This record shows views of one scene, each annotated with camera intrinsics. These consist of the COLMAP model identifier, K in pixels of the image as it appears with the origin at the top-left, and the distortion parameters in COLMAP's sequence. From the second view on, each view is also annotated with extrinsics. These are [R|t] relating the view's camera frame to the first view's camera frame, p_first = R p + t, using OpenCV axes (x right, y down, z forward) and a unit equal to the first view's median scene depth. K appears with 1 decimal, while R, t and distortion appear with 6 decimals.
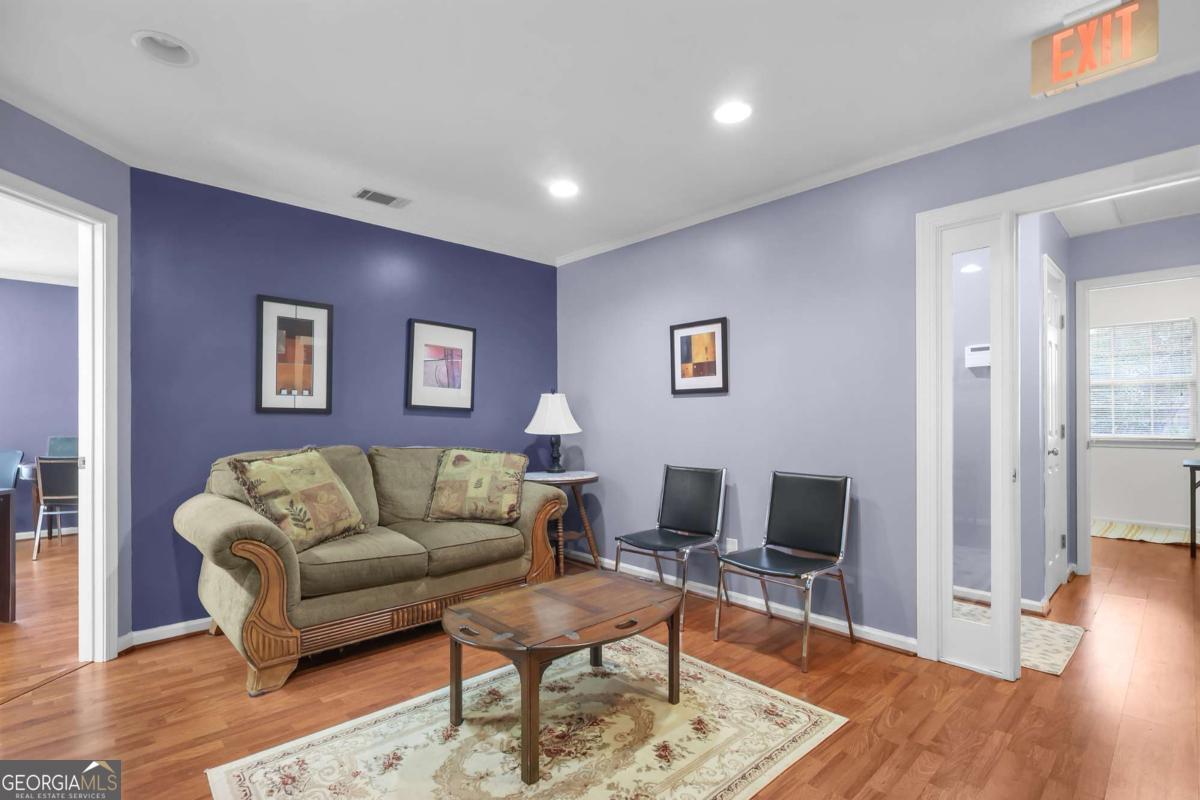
lens RADIAL K [[561.8, 0, 601.5], [0, 561.8, 414.4], [0, 0, 1]] dist [-0.000306, 0.000081]
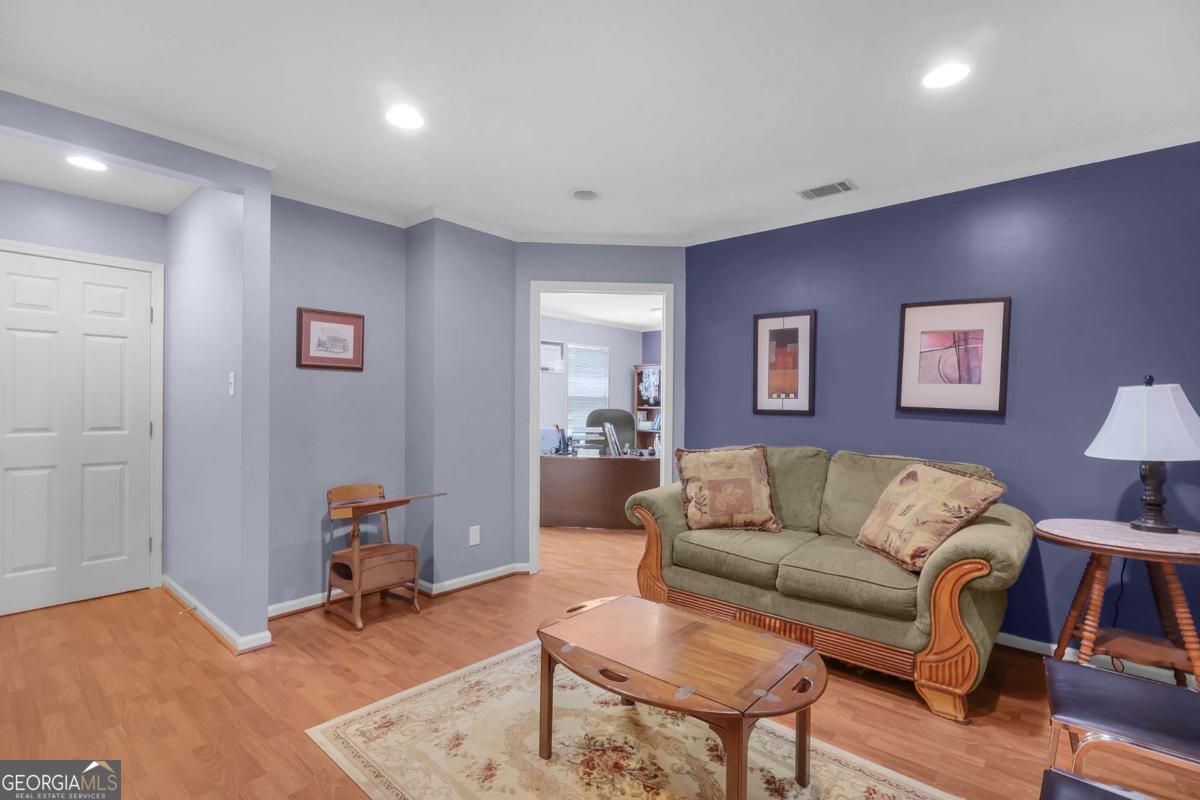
lens RADIAL K [[570.9, 0, 605.0], [0, 570.9, 402.1], [0, 0, 1]] dist [-0.001976, -0.000027]
pose [[0.097427, -0.003133, -0.995238, 0.541524], [-0.004567, 0.999983, -0.003595, -0.020991], [0.995232, 0.004895, 0.097411, 0.541644]]
